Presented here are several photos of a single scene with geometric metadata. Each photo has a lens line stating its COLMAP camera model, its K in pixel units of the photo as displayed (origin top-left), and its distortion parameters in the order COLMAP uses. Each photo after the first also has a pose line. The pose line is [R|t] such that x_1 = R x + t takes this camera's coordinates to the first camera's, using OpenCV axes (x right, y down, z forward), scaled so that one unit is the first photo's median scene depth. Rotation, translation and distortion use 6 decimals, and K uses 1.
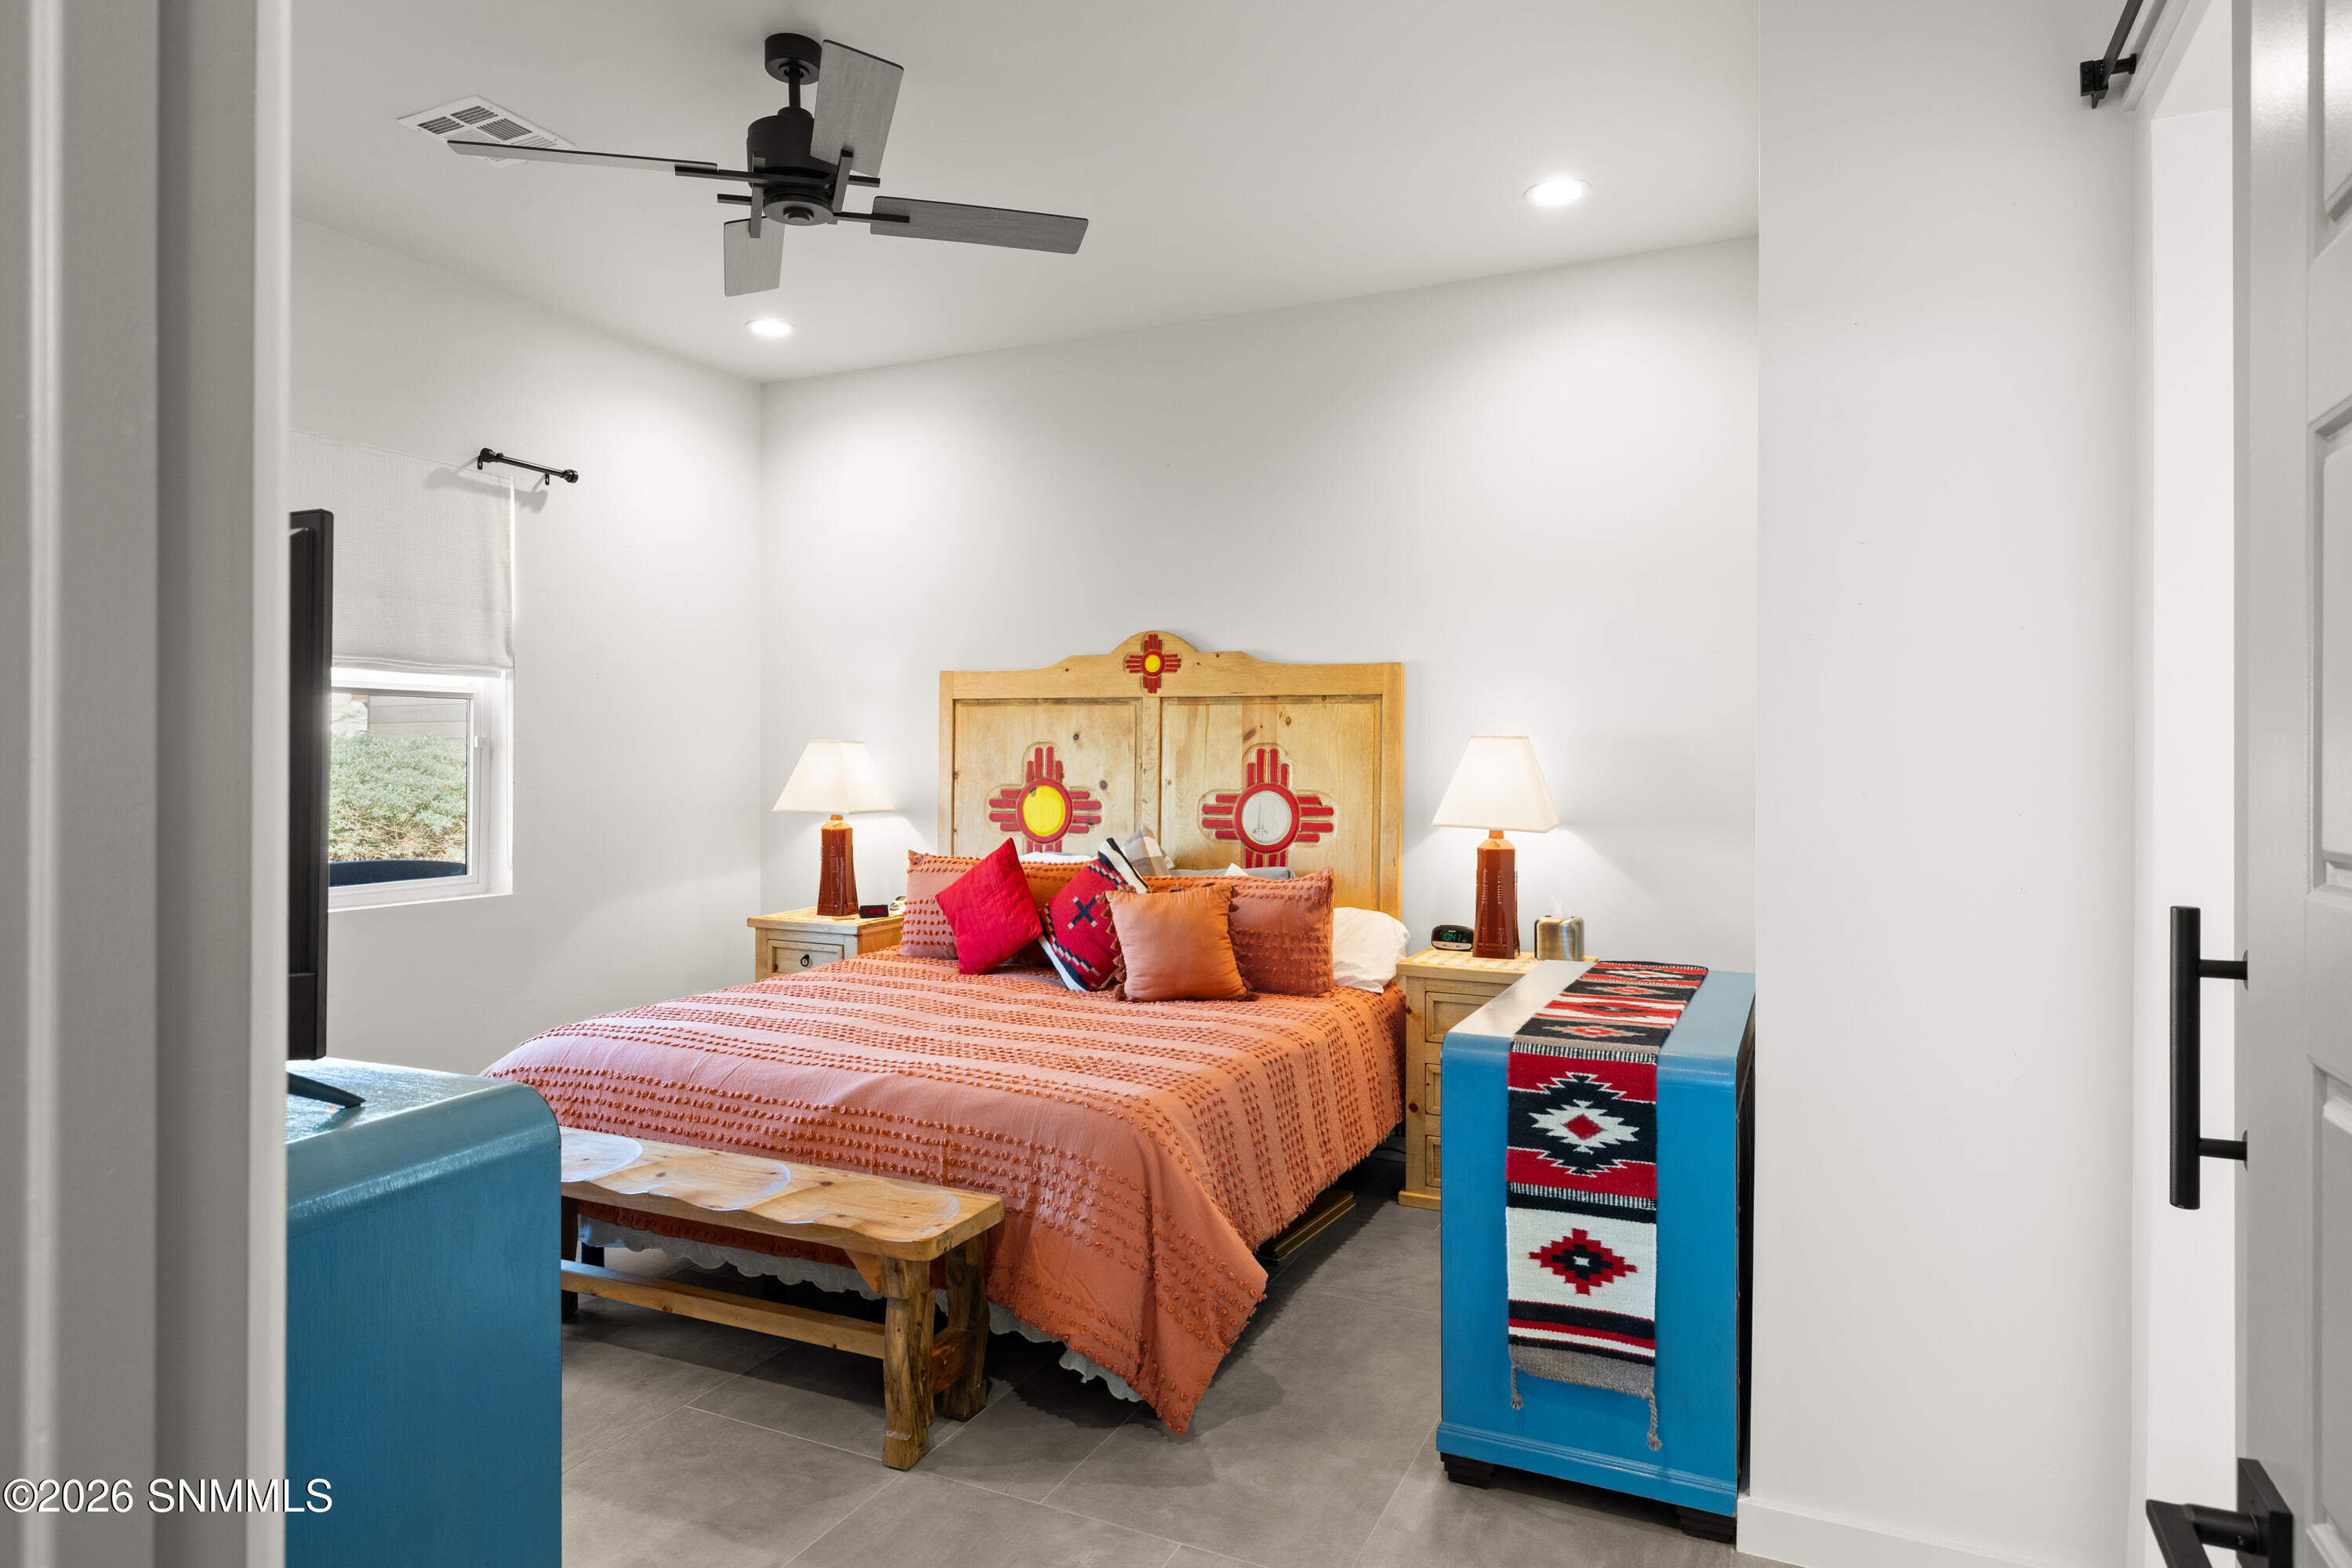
lens RADIAL K [[1349.7, 0, 1180.6], [0, 1349.7, 772.2], [0, 0, 1]] dist [0.004009, 0.003106]
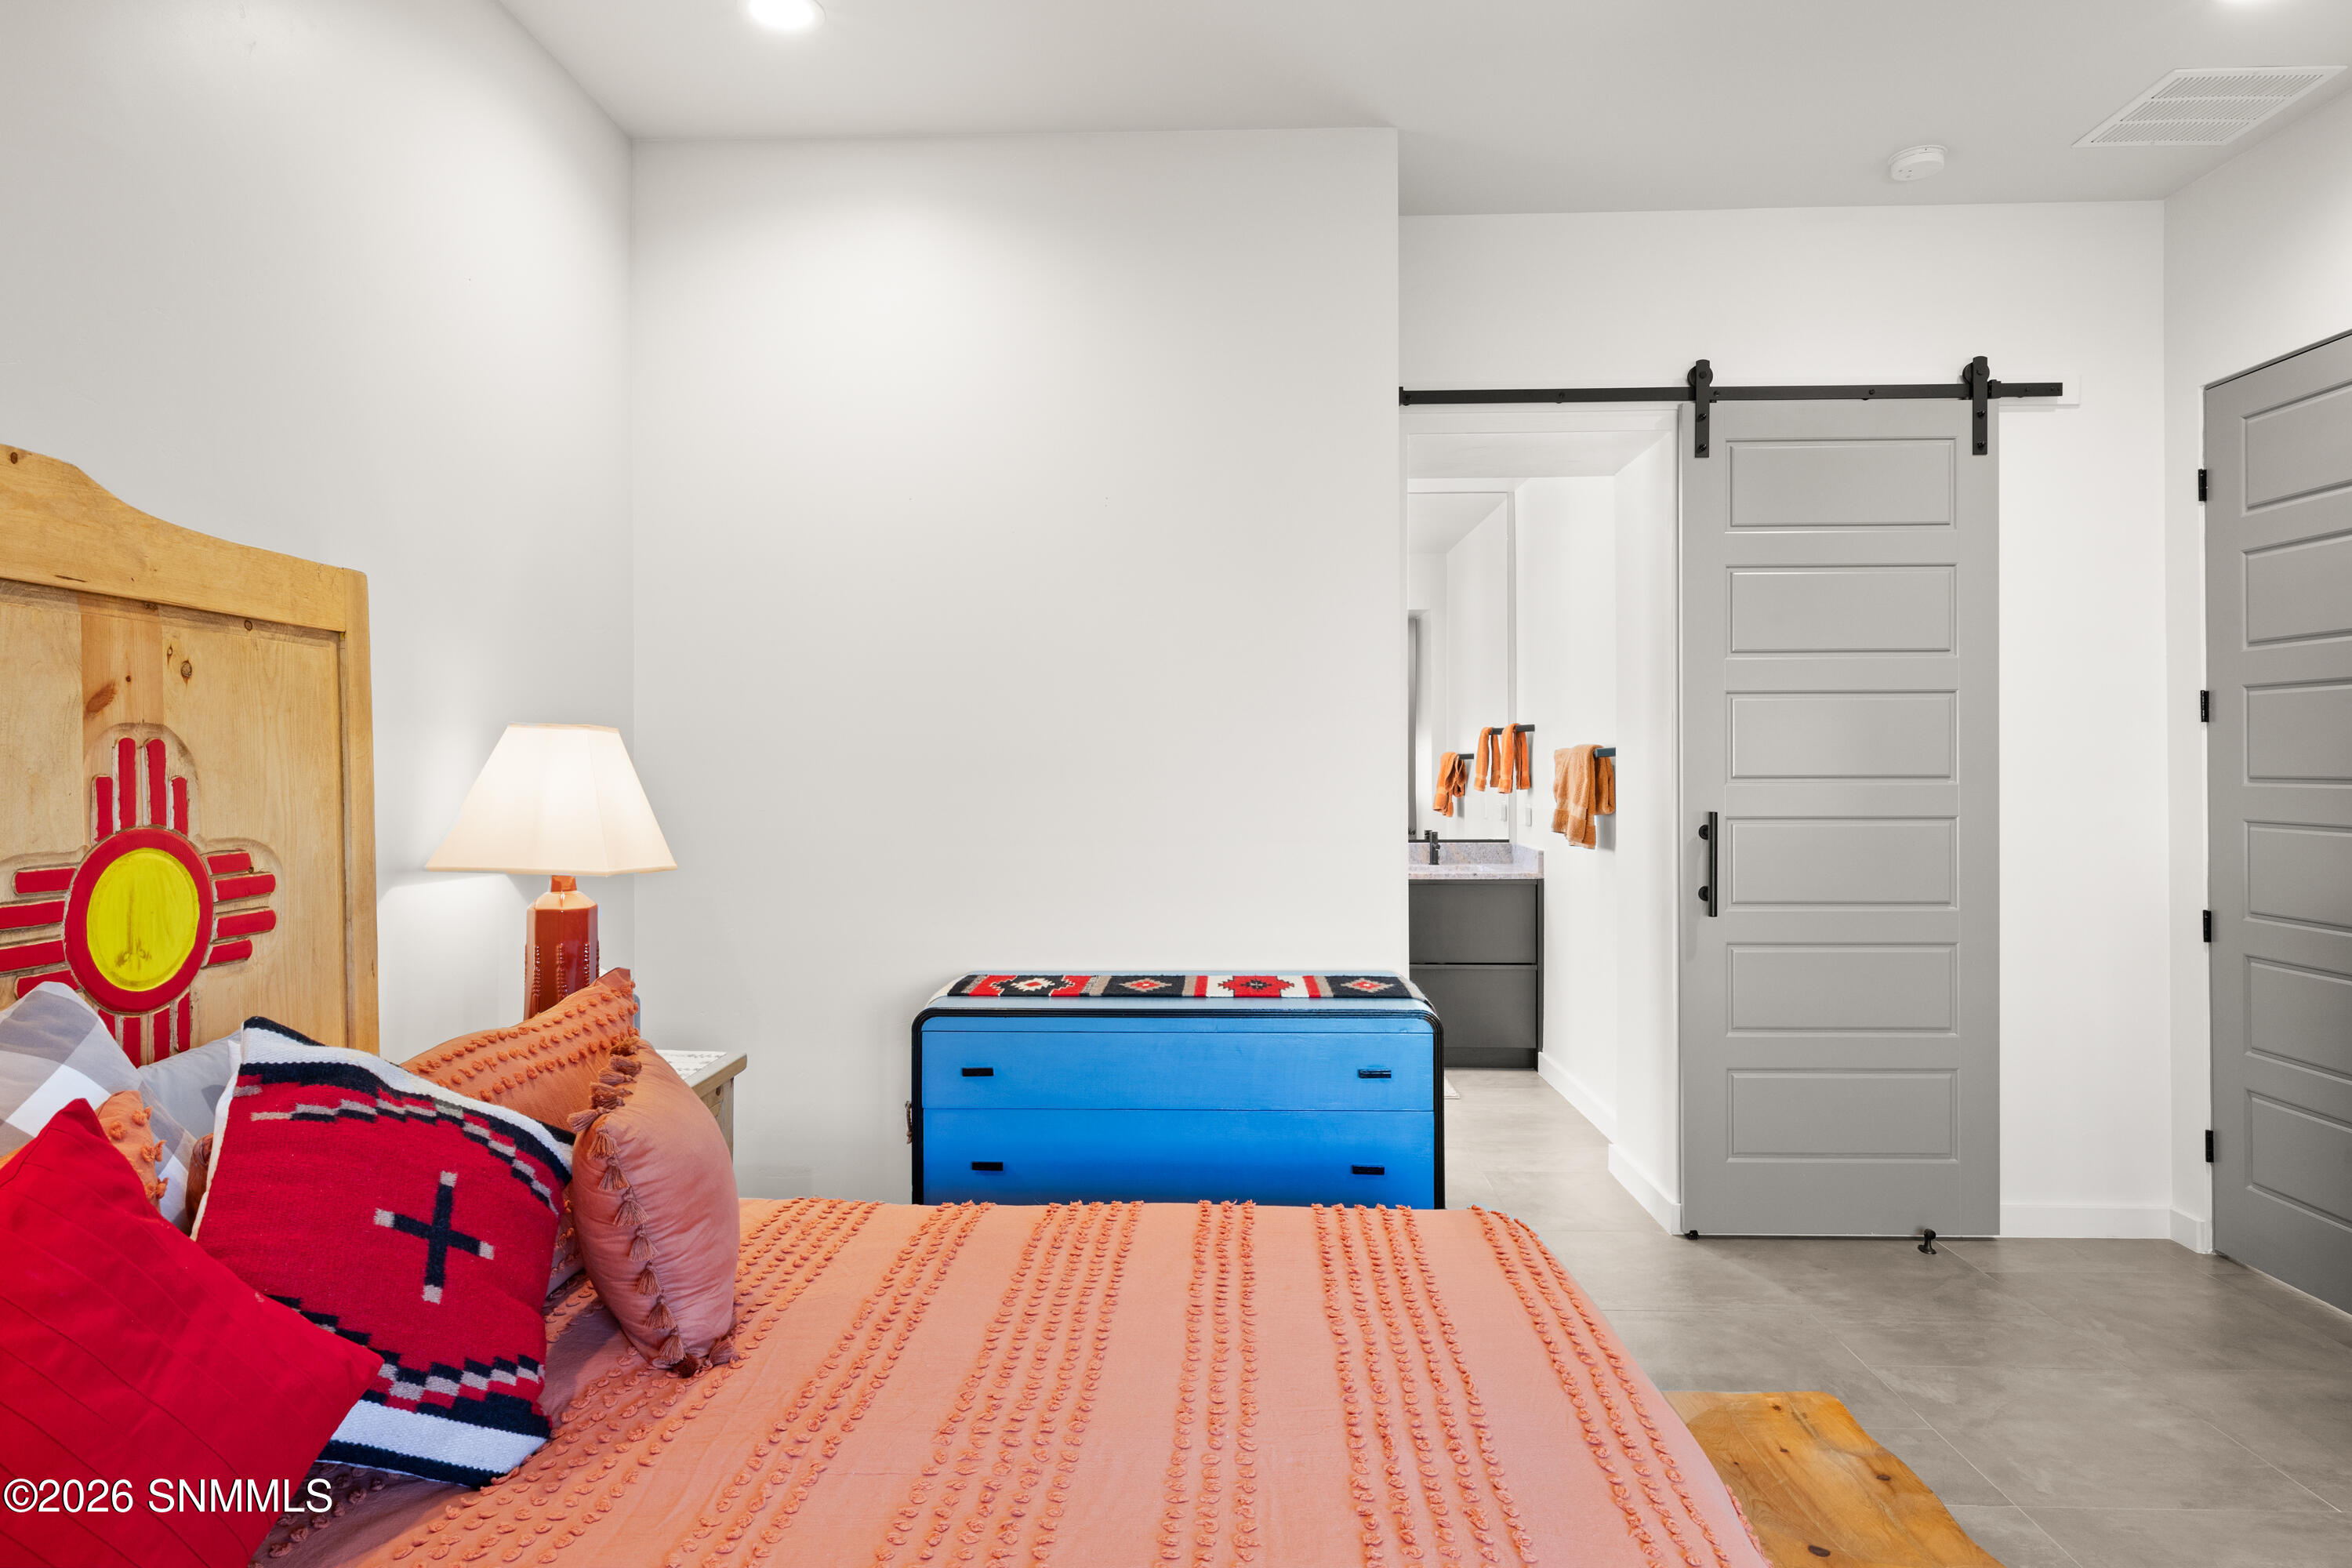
lens RADIAL K [[1349.7, 0, 1182.7], [0, 1349.7, 781.8], [0, 0, 1]] dist [0.004009, 0.003106]
pose [[-0.377339, -0.015289, 0.925949, -0.402183], [0.004925, 0.999816, 0.018516, -0.010769], [-0.926062, 0.011547, -0.377194, 0.876092]]
